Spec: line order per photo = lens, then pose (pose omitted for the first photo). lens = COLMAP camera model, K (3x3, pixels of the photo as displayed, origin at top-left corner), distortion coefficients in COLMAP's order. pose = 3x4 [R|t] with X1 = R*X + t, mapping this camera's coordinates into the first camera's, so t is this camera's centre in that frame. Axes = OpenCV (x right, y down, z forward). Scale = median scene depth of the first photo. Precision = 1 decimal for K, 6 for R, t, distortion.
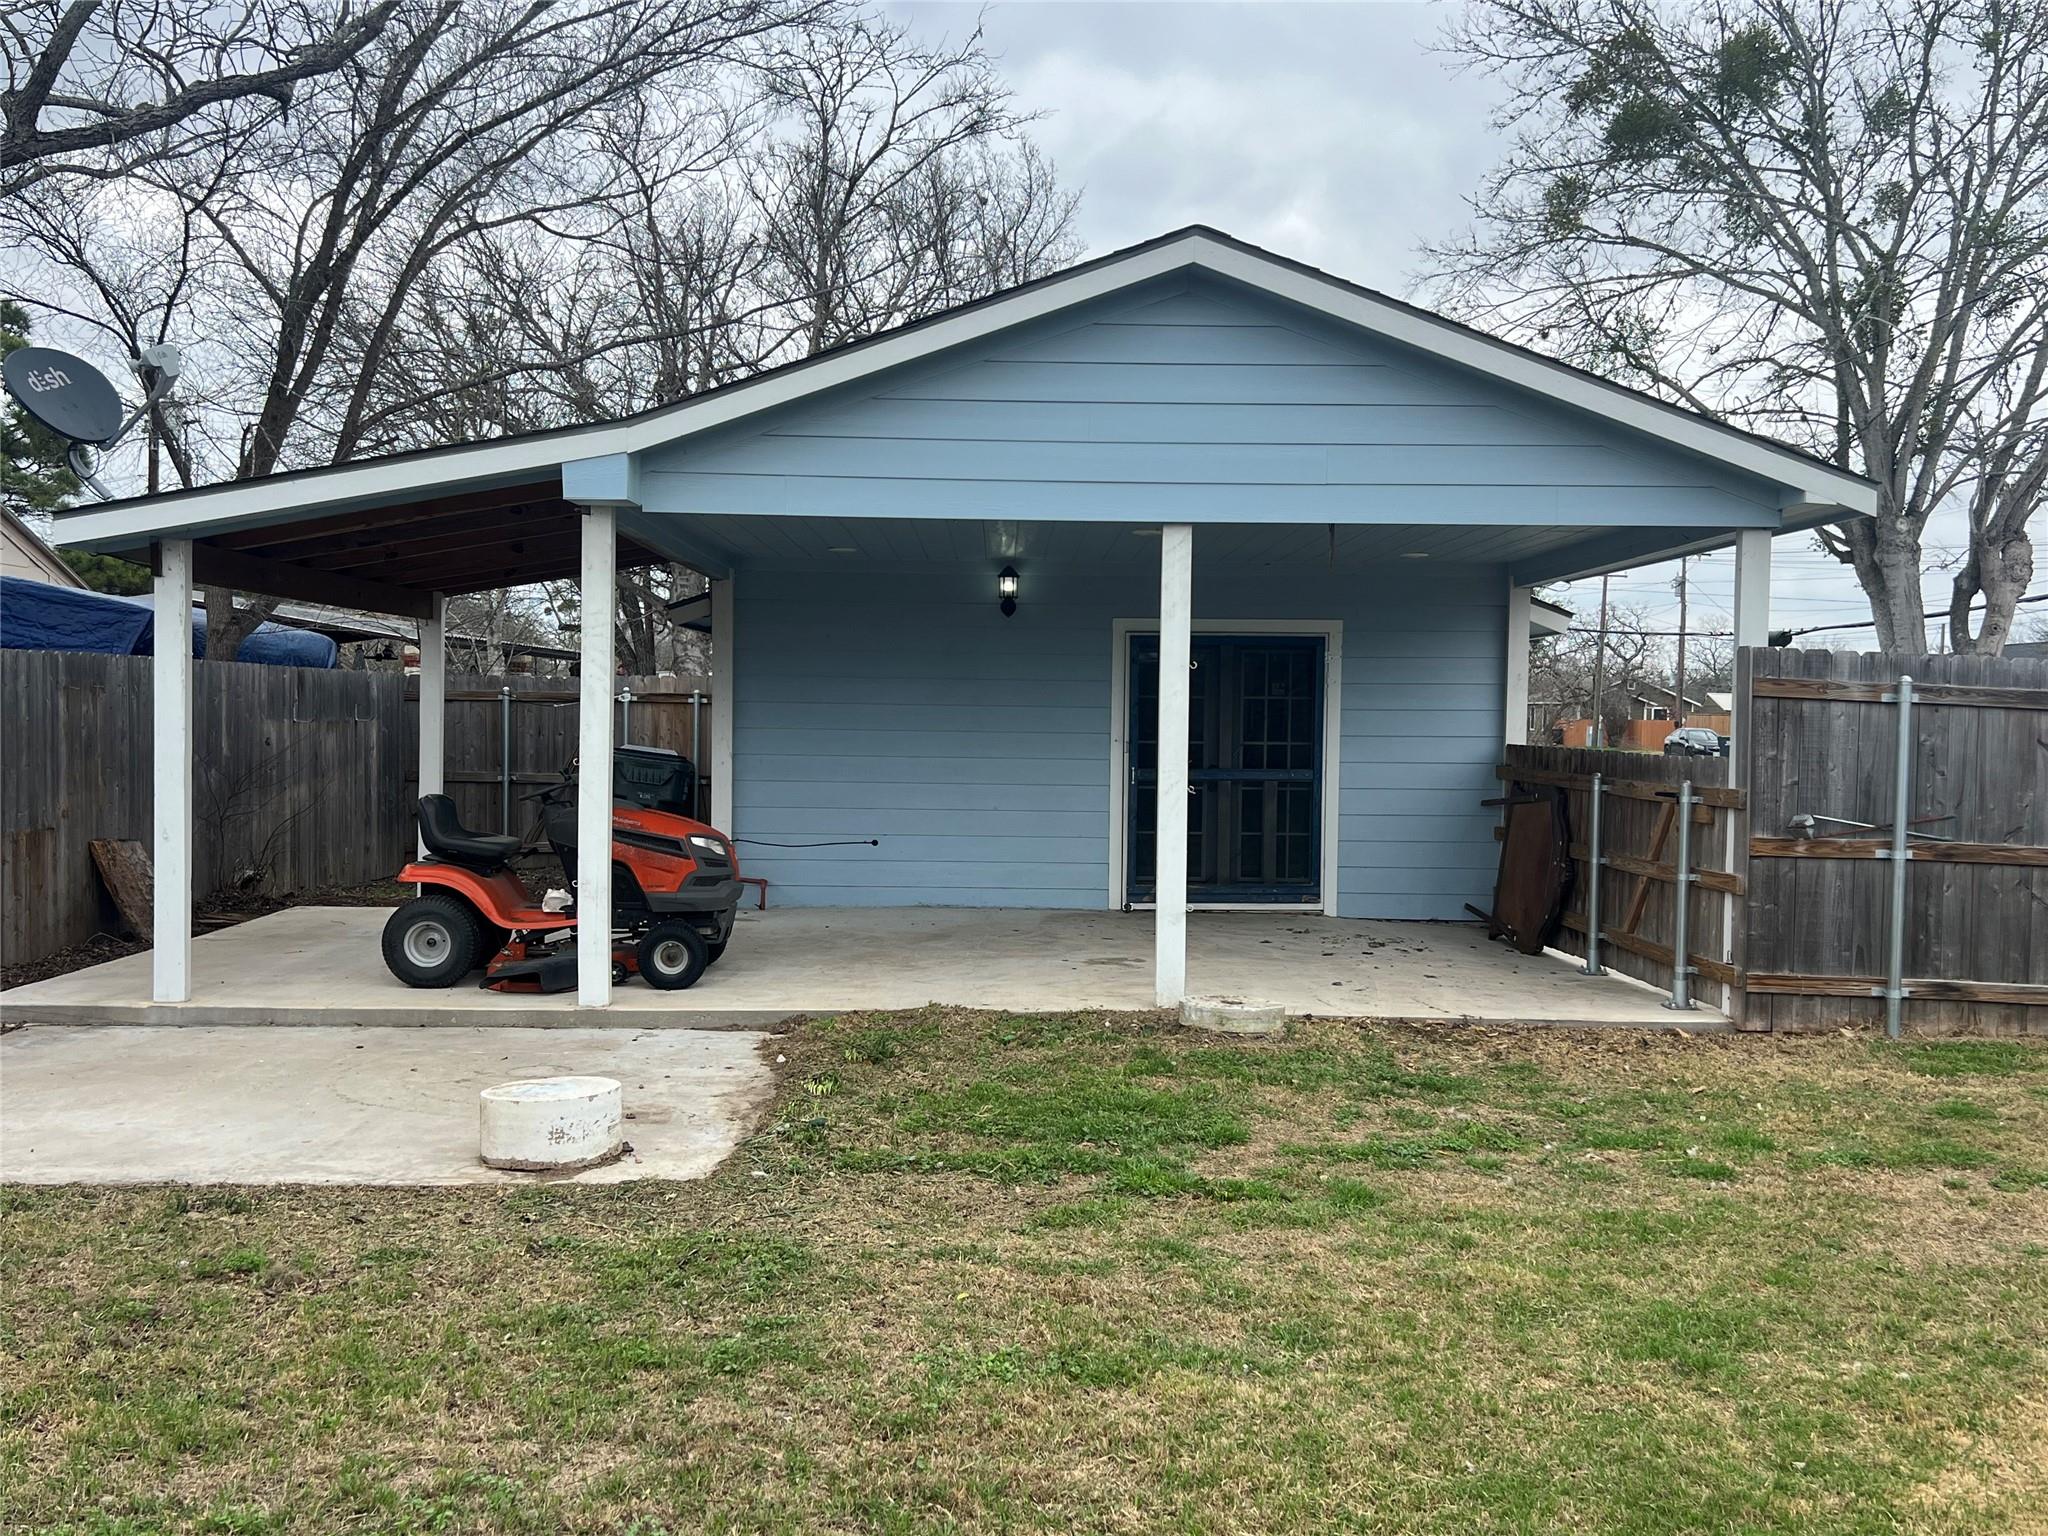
lens RADIAL K [[1846.0, 0, 1024.0], [0, 1846.0, 768.0], [0, 0, 1]] dist [0.082329, -0.001053]
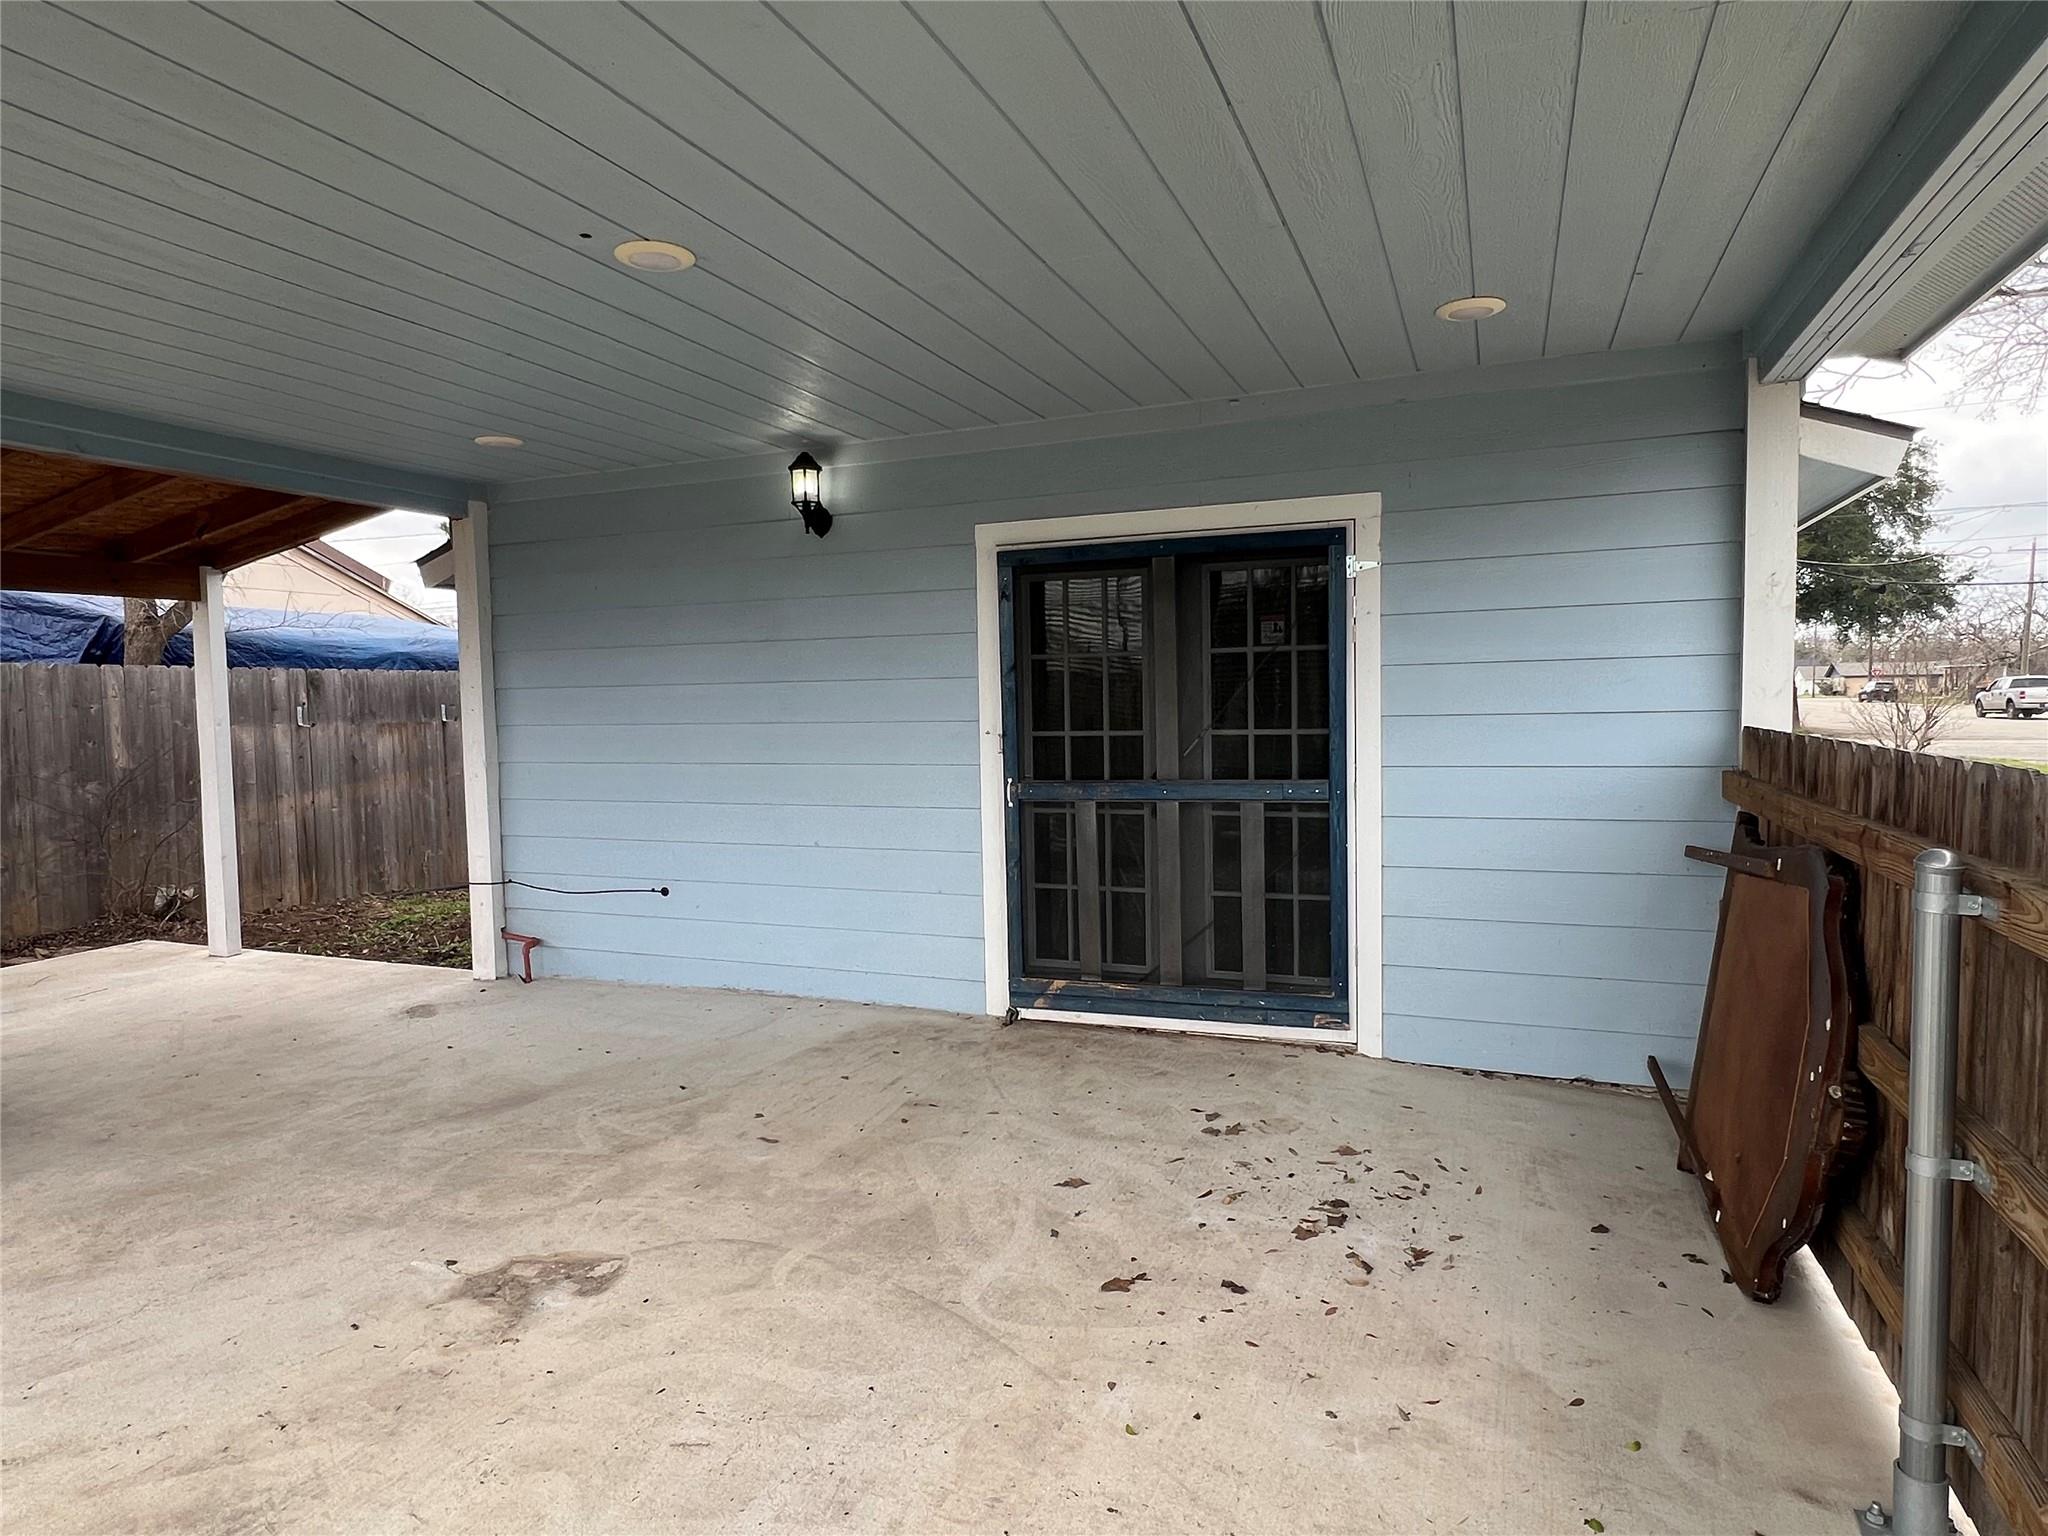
lens RADIAL K [[1196.7, 0, 1024.0], [0, 1196.7, 768.0], [0, 0, 1]] dist [-0.001840, 0.001371]
pose [[0.921456, -0.007607, -0.388408, 0.209106], [0.019208, 0.999478, 0.025995, -0.013474], [0.388007, -0.031414, 0.921121, 0.651076]]
